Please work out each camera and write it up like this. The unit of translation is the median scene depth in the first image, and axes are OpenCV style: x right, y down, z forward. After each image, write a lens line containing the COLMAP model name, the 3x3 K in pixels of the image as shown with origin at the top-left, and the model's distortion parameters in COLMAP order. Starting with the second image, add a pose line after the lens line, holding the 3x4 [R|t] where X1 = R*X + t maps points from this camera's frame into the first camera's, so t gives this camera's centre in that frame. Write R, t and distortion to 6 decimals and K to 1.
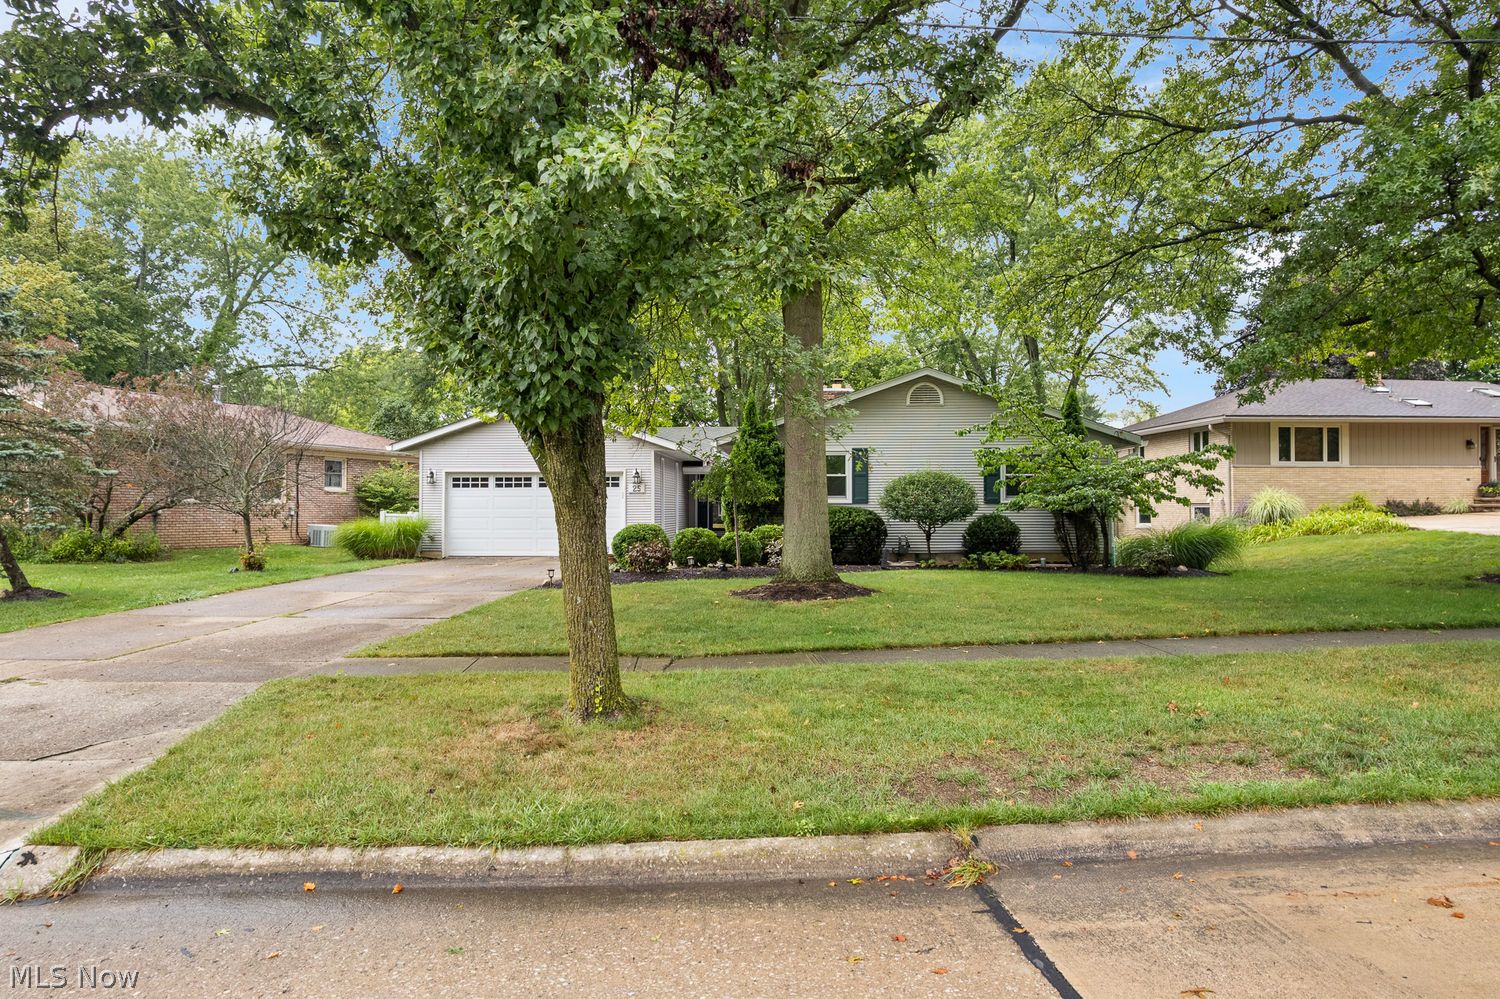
lens RADIAL K [[1022.5, 0, 750.0], [0, 1022.5, 499.5], [0, 0, 1]] dist [0.034447, -0.000238]
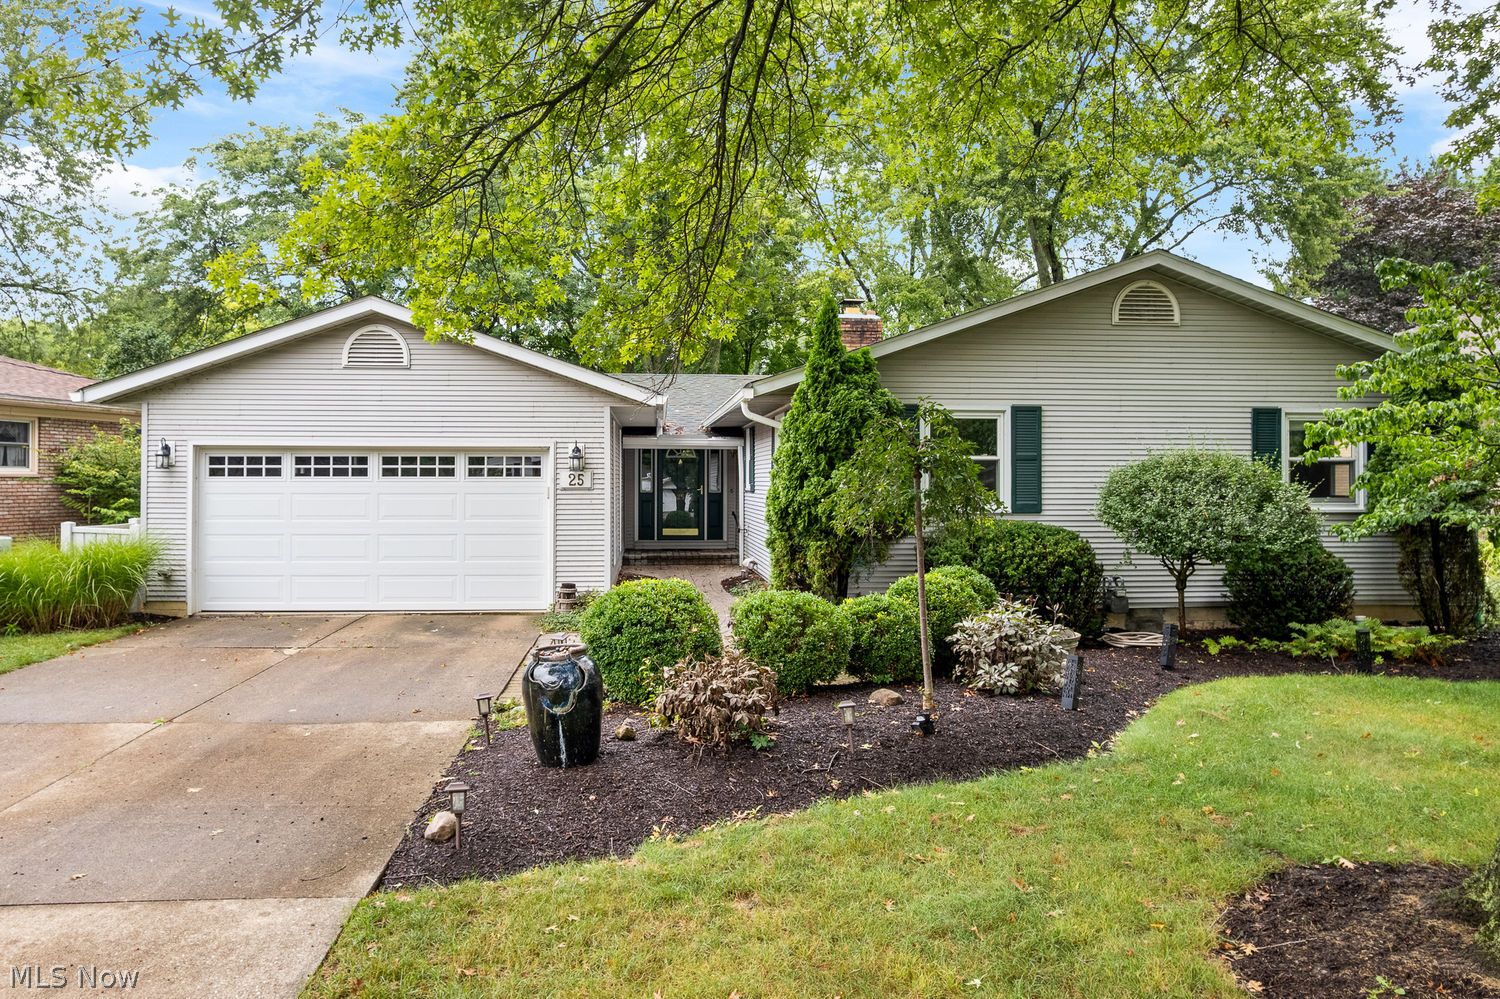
lens RADIAL K [[904.2, 0, 656.7], [0, 904.2, 499.4], [0, 0, 1]] dist [-0.006836, -0.002027]
pose [[0.993749, -0.001226, 0.111631, -0.118689], [-0.003755, 0.999007, 0.044402, -0.020877], [-0.111574, -0.044543, 0.992757, 0.528496]]
